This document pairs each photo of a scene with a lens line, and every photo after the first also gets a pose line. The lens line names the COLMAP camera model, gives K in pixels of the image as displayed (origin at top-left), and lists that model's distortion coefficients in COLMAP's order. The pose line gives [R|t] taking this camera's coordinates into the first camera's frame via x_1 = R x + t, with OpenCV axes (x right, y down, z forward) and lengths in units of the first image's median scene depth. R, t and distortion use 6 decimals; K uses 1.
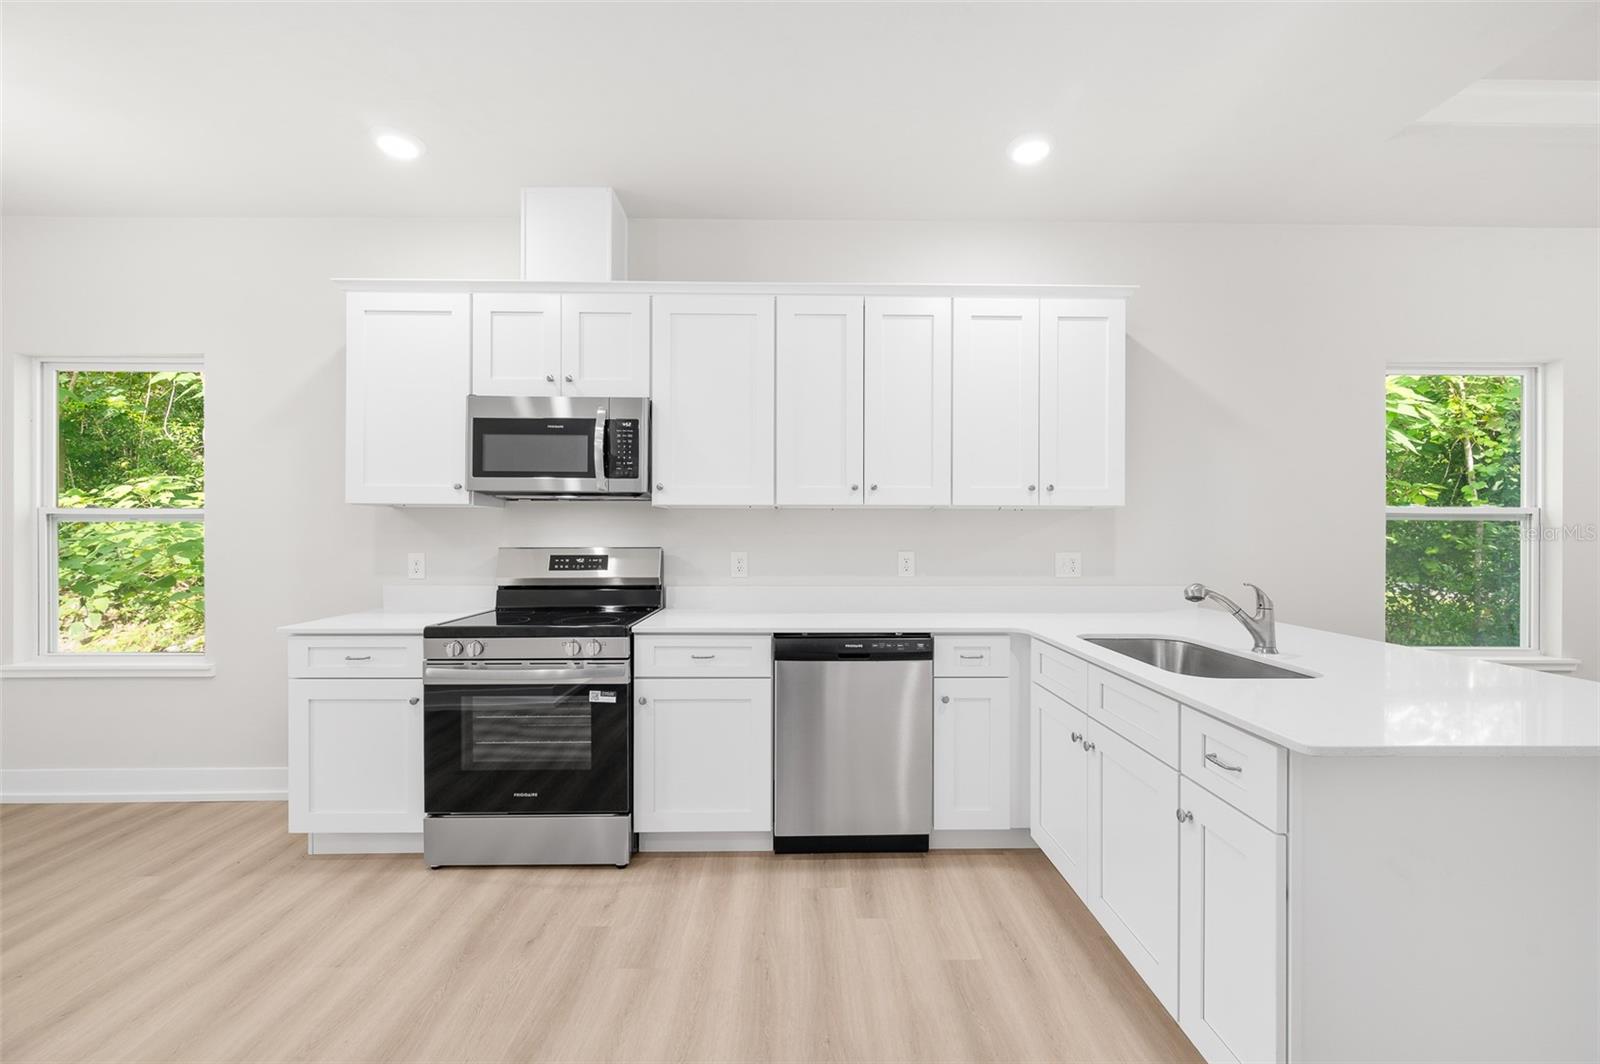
lens RADIAL K [[635.4, 0, 799.2], [0, 635.4, 531.4], [0, 0, 1]] dist [-0.005108, -0.000001]
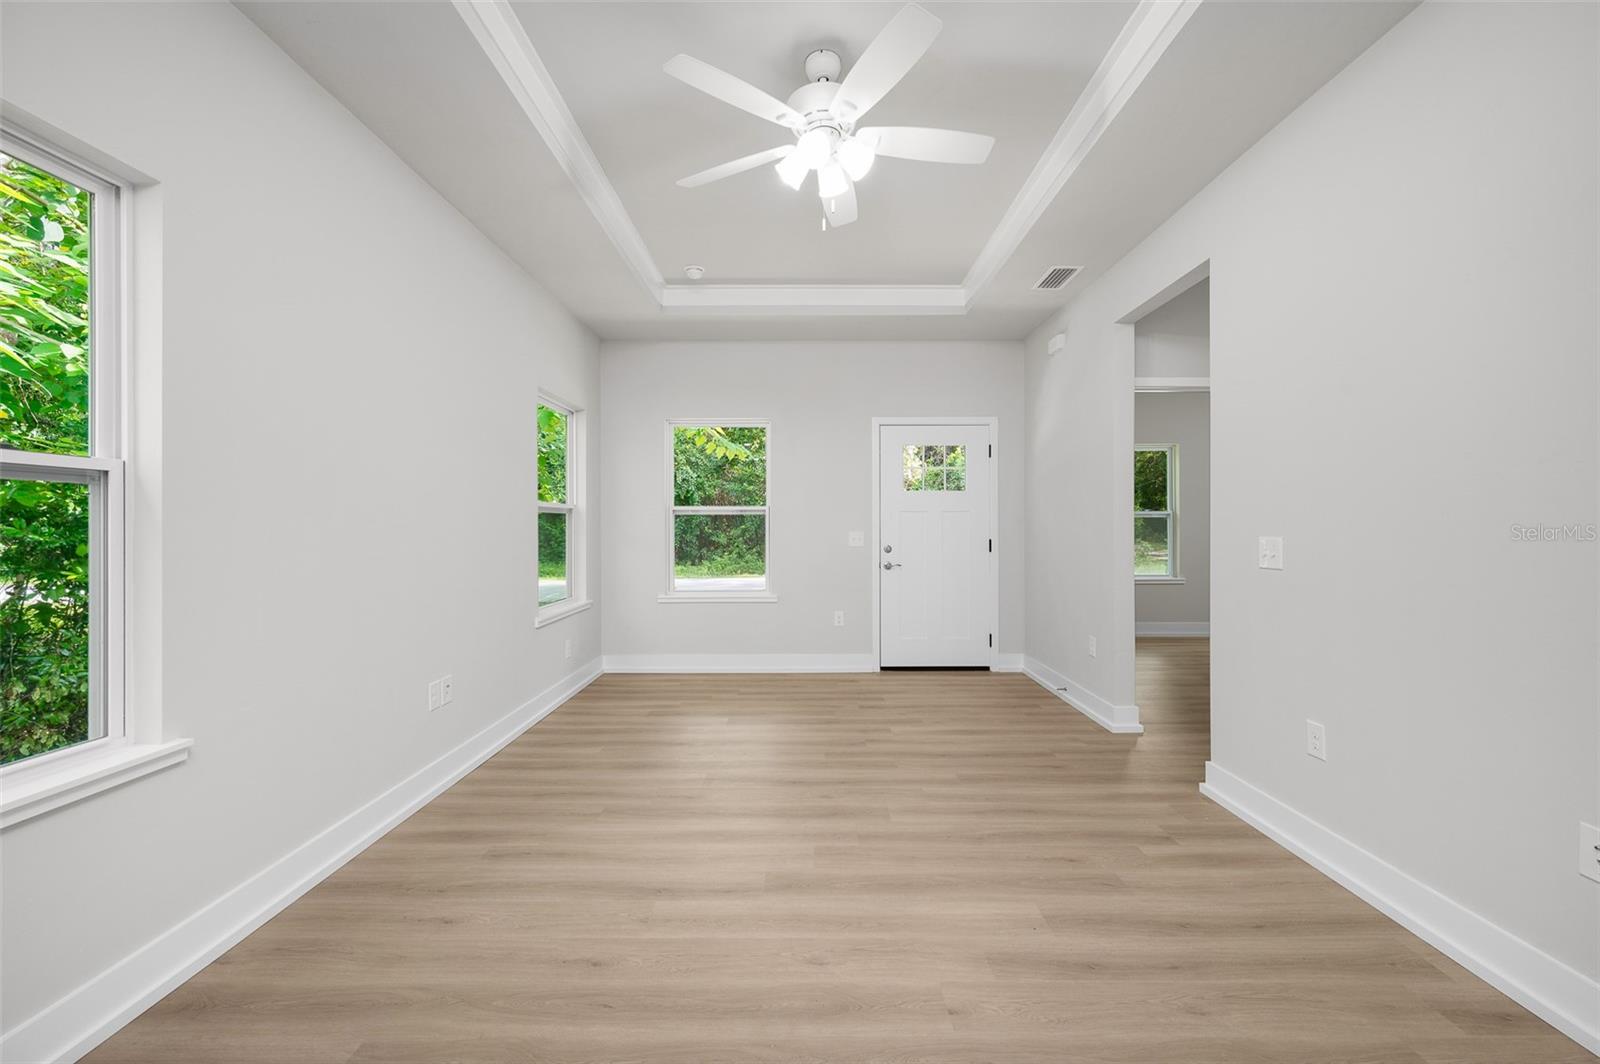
lens RADIAL K [[635.4, 0, 804.5], [0, 635.4, 527.9], [0, 0, 1]] dist [-0.005108, -0.000001]
pose [[0.006776, 0.000757, 0.999977, 0.864571], [0.005017, 0.999987, -0.000791, 0.027534], [-0.999964, 0.005023, 0.006772, 0.576908]]
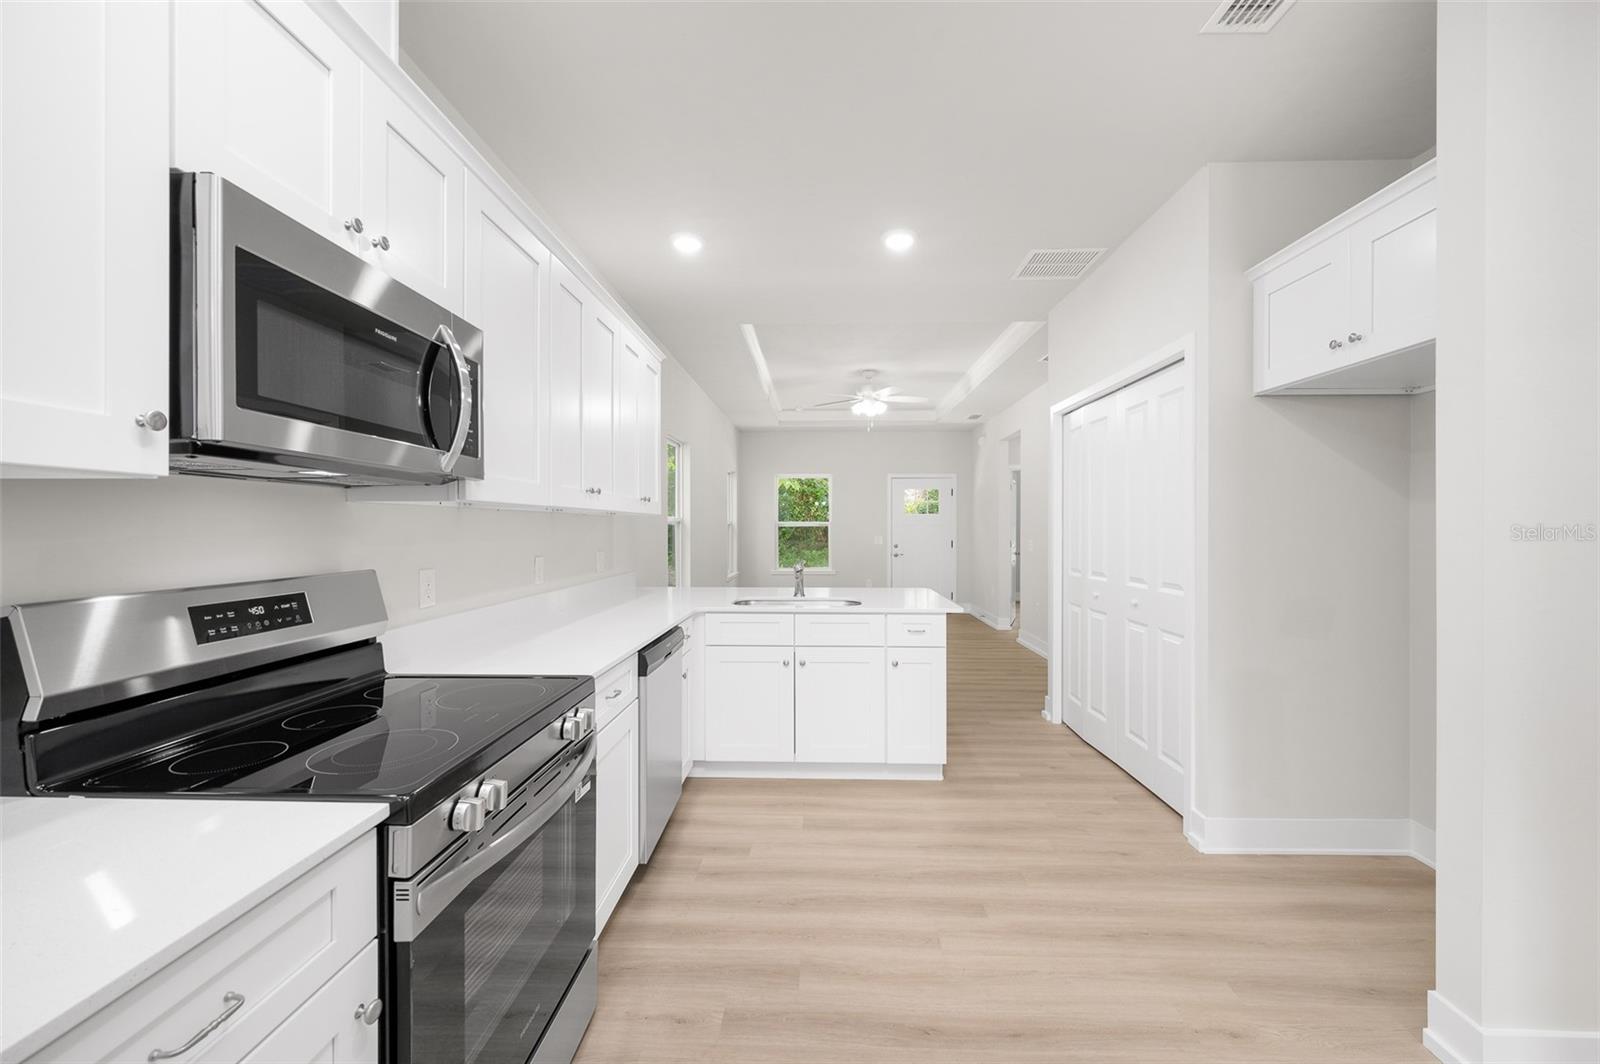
lens RADIAL K [[635.4, 0, 802.1], [0, 635.4, 532.9], [0, 0, 1]] dist [-0.005108, -0.000001]
pose [[0.044561, -0.007855, 0.998976, -0.945504], [0.005338, 0.999957, 0.007624, -0.013948], [-0.998992, 0.004993, 0.044601, 0.715594]]
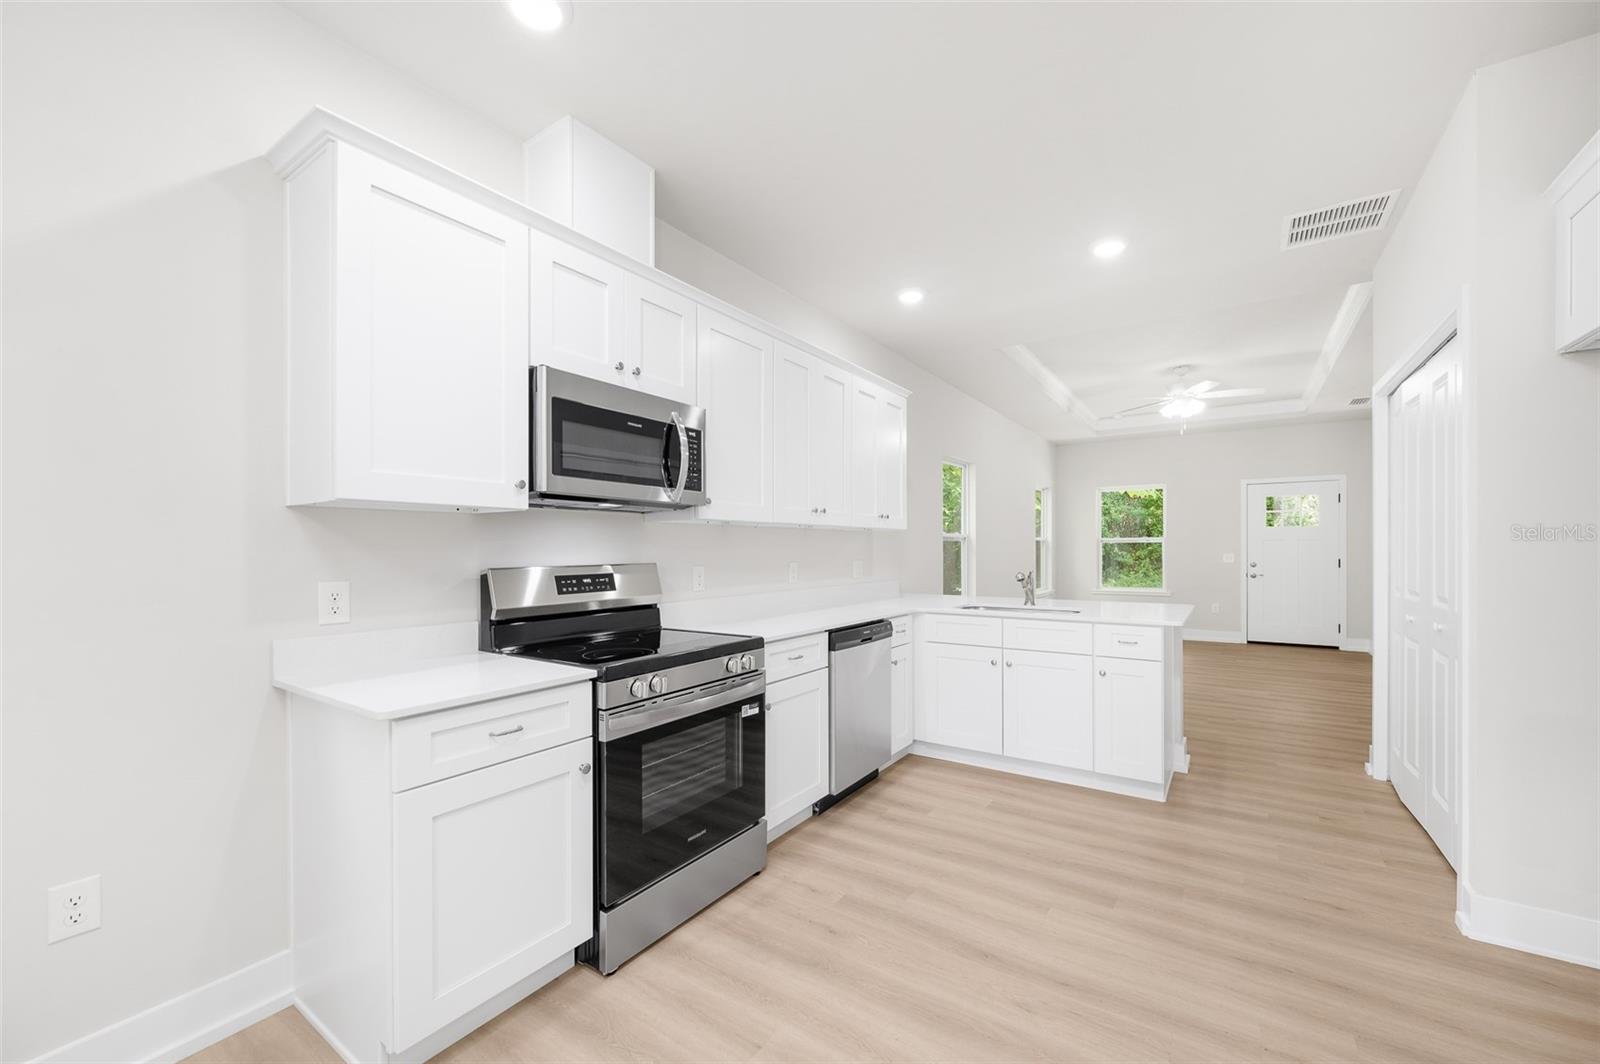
lens RADIAL K [[635.4, 0, 796.8], [0, 635.4, 556.0], [0, 0, 1]] dist [-0.005108, -0.000001]
pose [[0.575614, -0.010356, 0.817656, -1.057975], [0.007780, 0.999944, 0.007188, 0.010664], [-0.817685, 0.002223, 0.575662, 0.350765]]
